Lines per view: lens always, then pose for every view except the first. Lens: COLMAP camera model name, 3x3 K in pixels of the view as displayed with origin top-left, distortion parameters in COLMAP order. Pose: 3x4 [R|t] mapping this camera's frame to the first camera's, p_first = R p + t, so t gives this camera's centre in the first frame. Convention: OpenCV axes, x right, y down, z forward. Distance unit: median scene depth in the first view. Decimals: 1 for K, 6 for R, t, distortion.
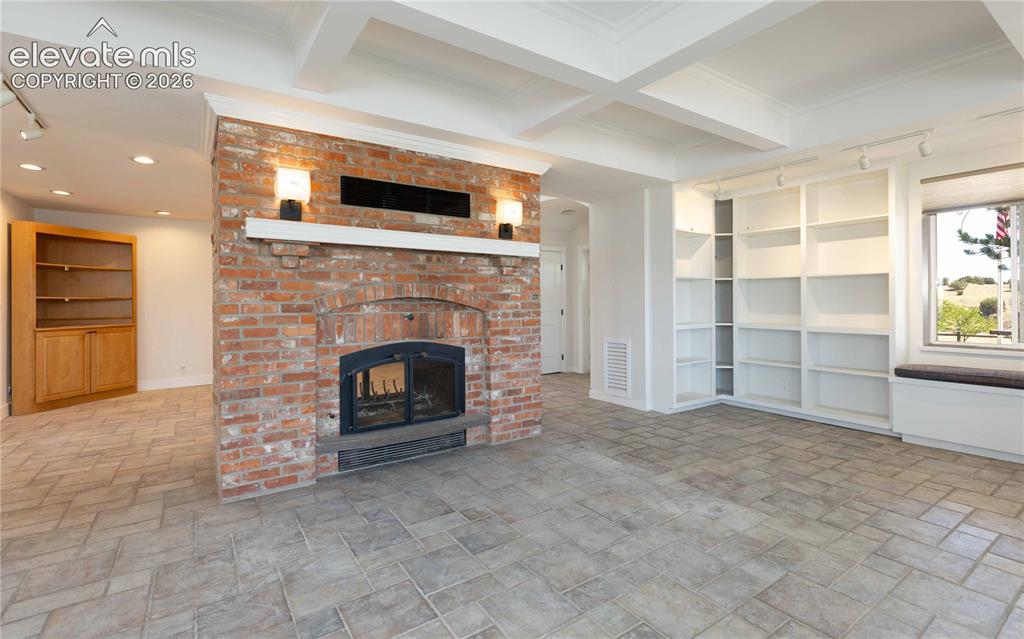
lens RADIAL K [[459.7, 0, 518.4], [0, 459.7, 305.1], [0, 0, 1]] dist [0.005589, -0.003304]
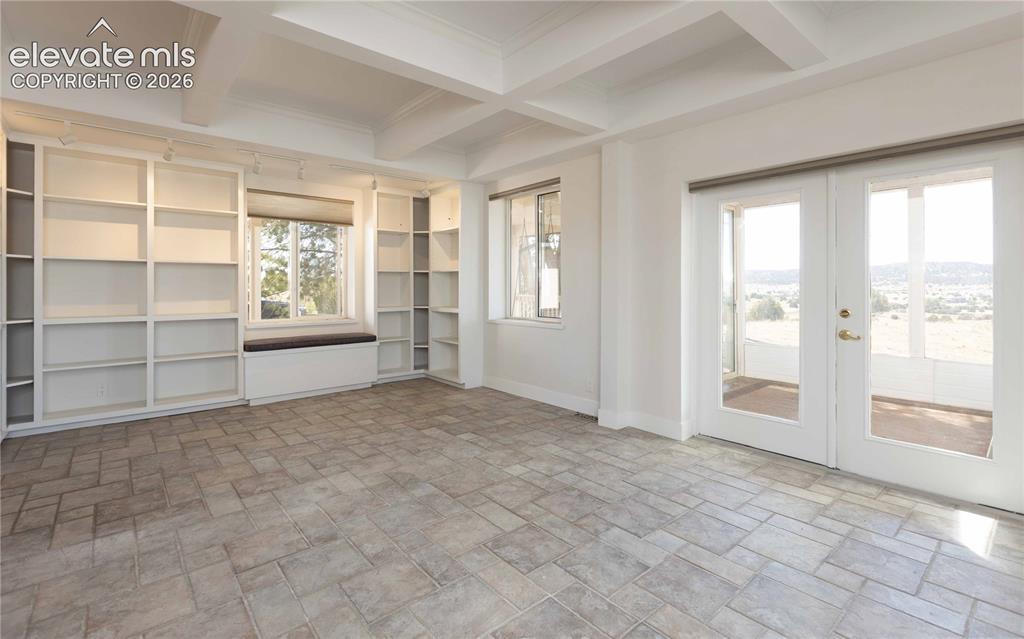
lens RADIAL K [[459.7, 0, 511.3], [0, 459.7, 283.2], [0, 0, 1]] dist [0.005589, -0.003304]
pose [[-0.092220, 0.011717, 0.995670, -0.561845], [0.006965, 0.999914, -0.011122, -0.003748], [-0.995714, 0.005909, -0.092294, 0.586151]]
